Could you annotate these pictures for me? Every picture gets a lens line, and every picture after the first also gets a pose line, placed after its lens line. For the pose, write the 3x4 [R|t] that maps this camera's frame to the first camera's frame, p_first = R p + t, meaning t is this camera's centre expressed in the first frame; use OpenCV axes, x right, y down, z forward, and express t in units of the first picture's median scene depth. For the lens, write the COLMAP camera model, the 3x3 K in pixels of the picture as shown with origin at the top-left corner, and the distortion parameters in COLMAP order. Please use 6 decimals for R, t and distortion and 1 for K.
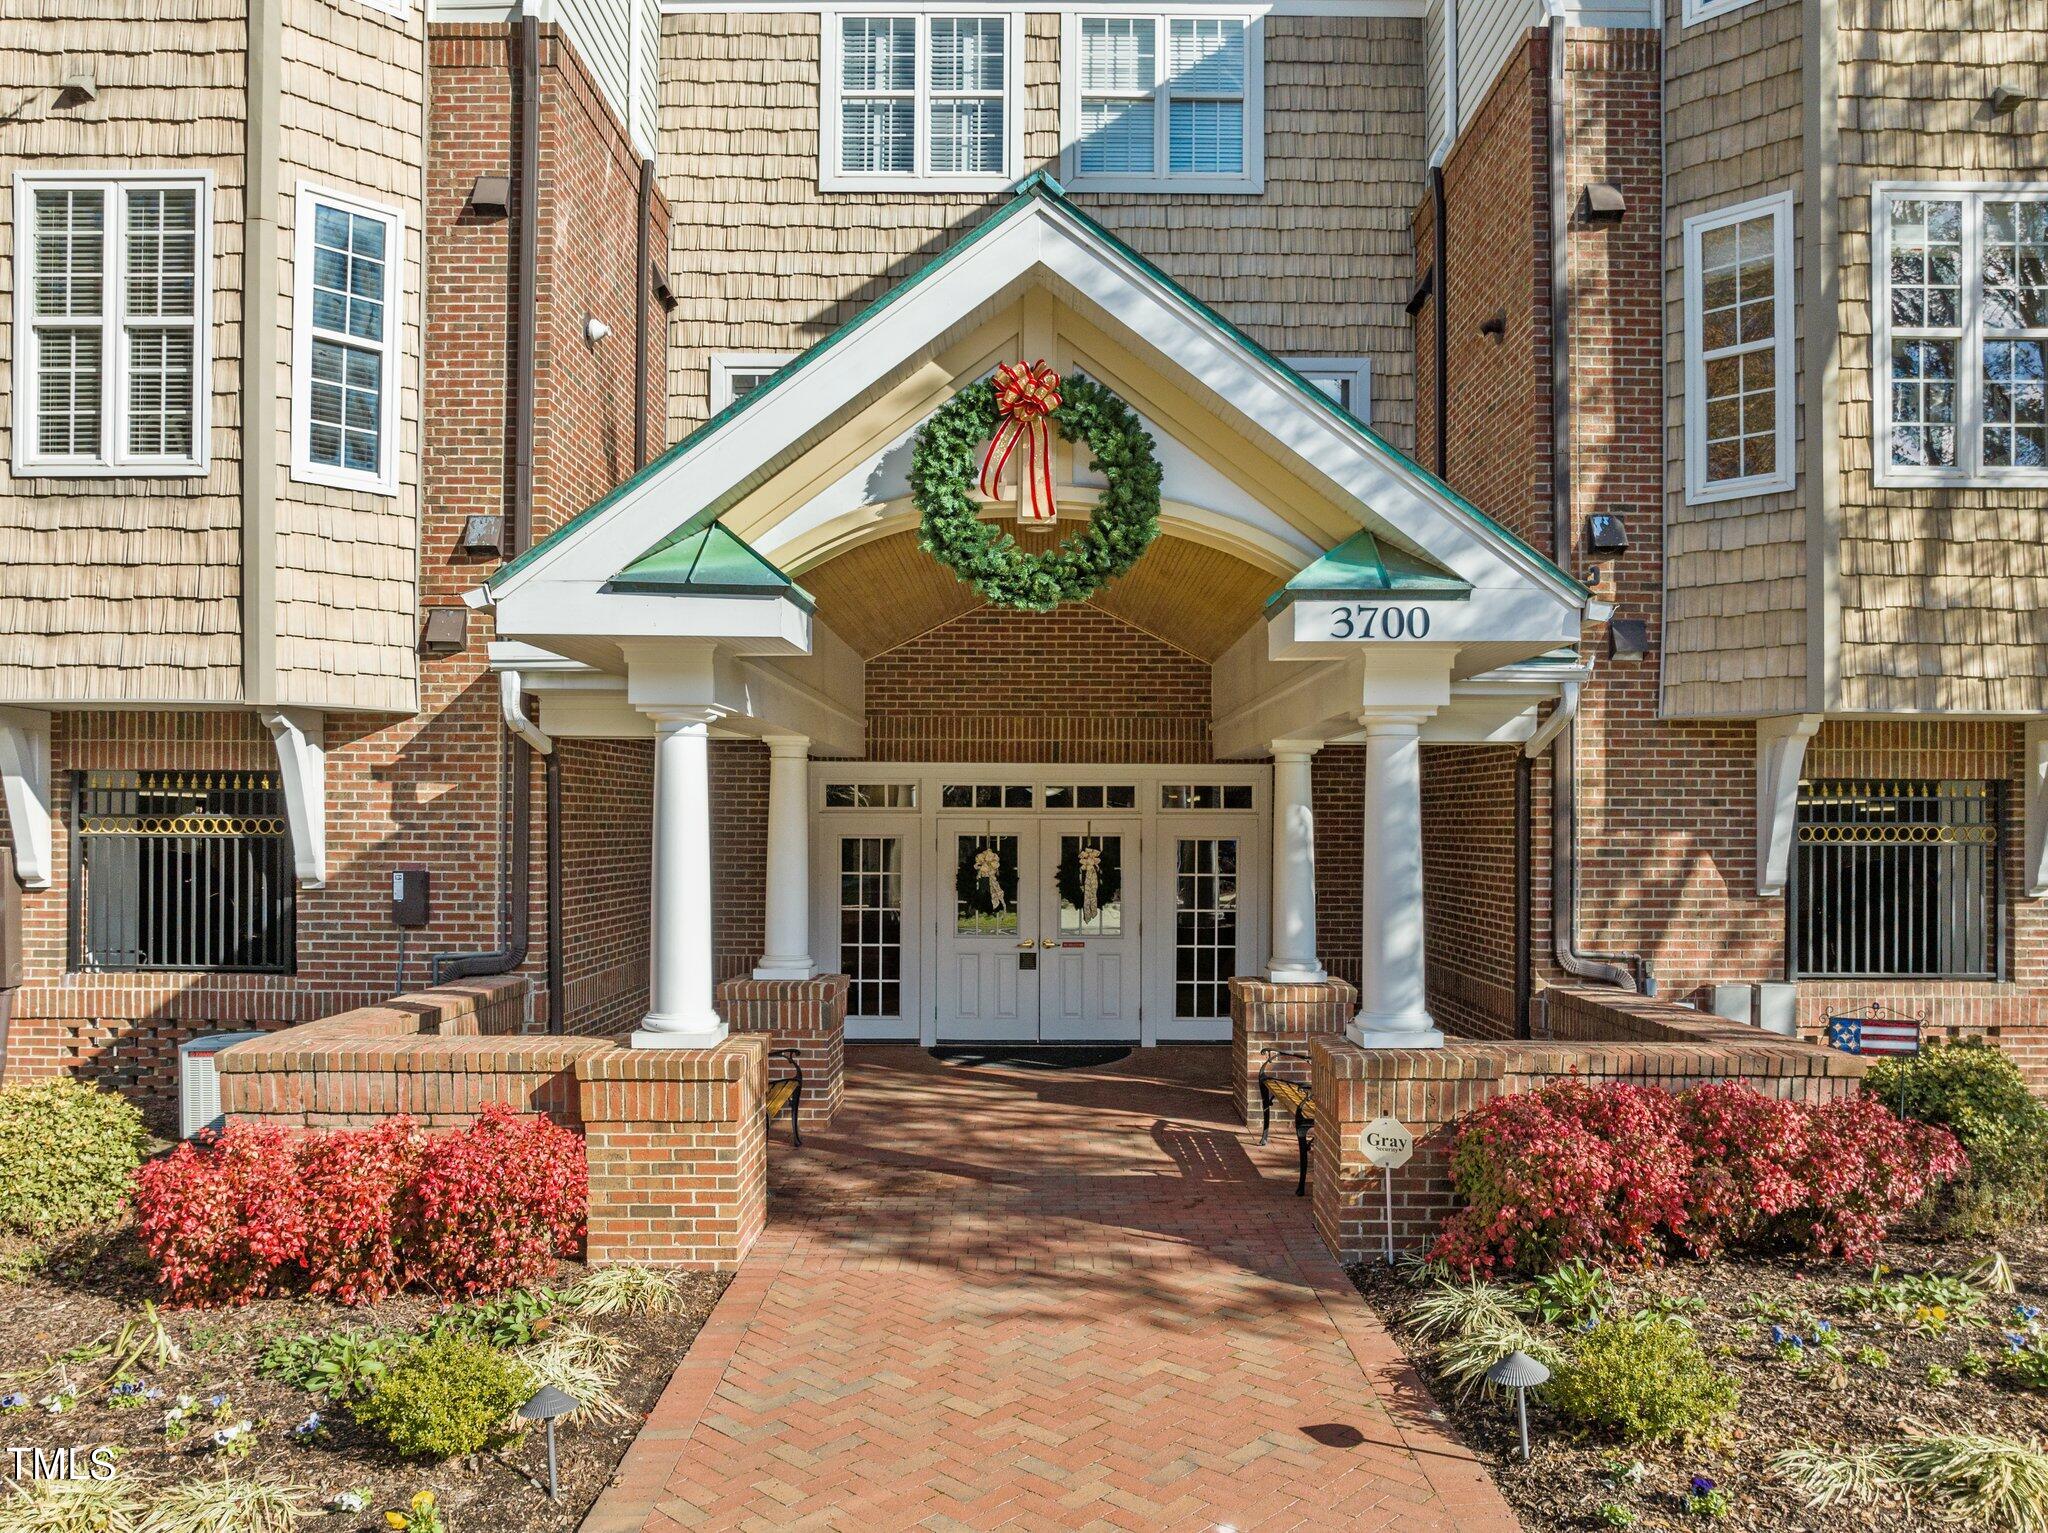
lens RADIAL K [[1717.3, 0, 1023.4], [0, 1717.3, 774.7], [0, 0, 1]] dist [0.002378, 0.001639]
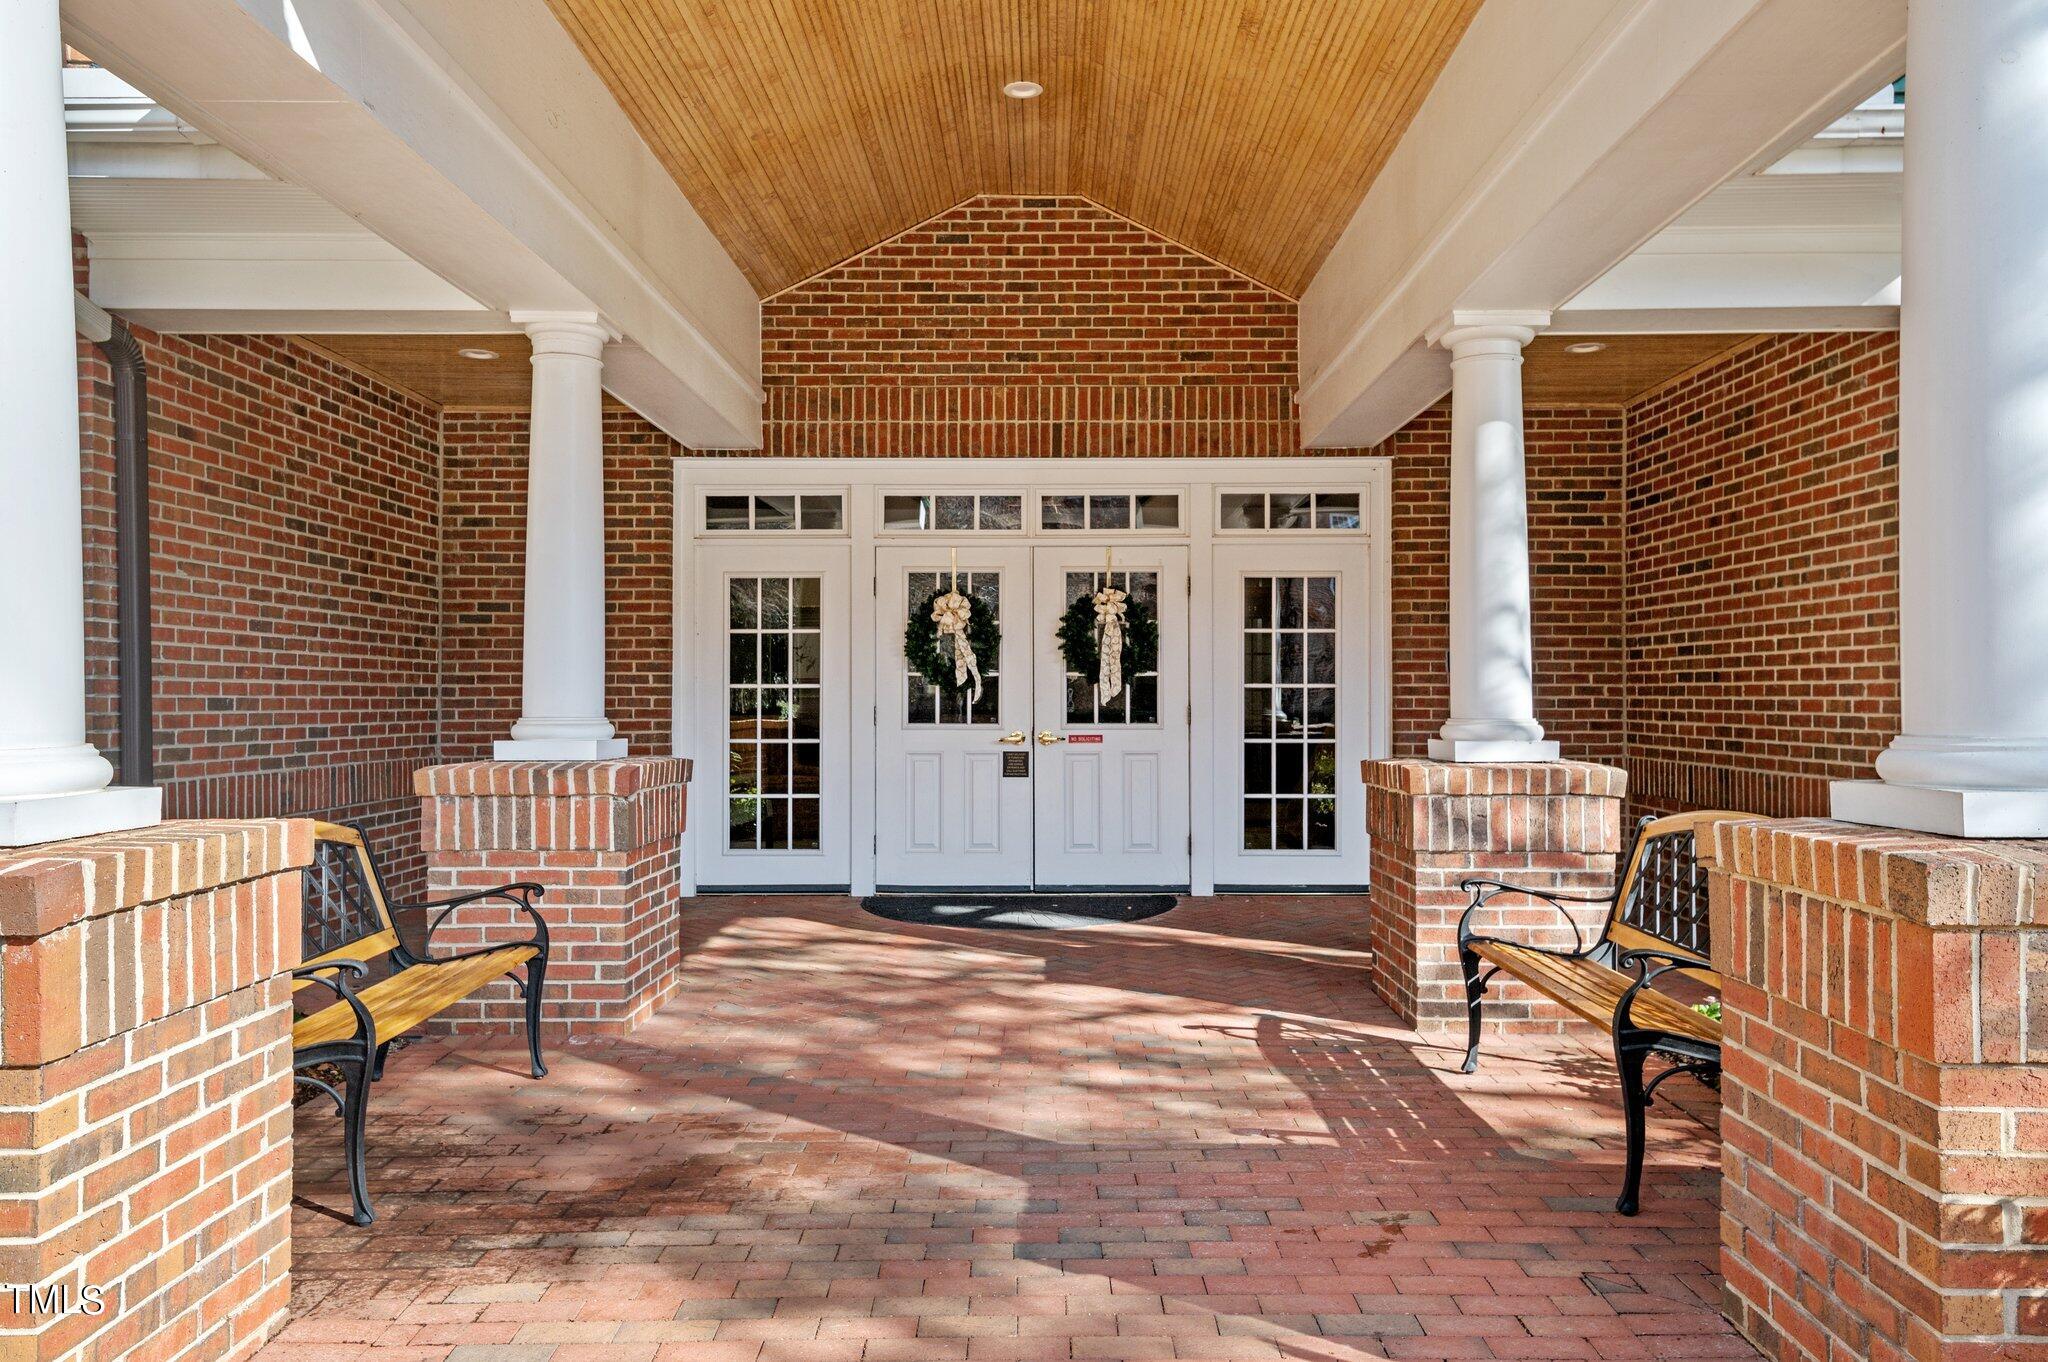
lens RADIAL K [[1514.0, 0, 1022.0], [0, 1514.0, 679.3], [0, 0, 1]] dist [-0.000983, 0.000242]
pose [[0.999906, -0.005623, -0.012504, 0.012350], [0.005595, 0.999982, -0.002240, 0.078024], [0.012517, 0.002170, 0.999919, 0.428564]]
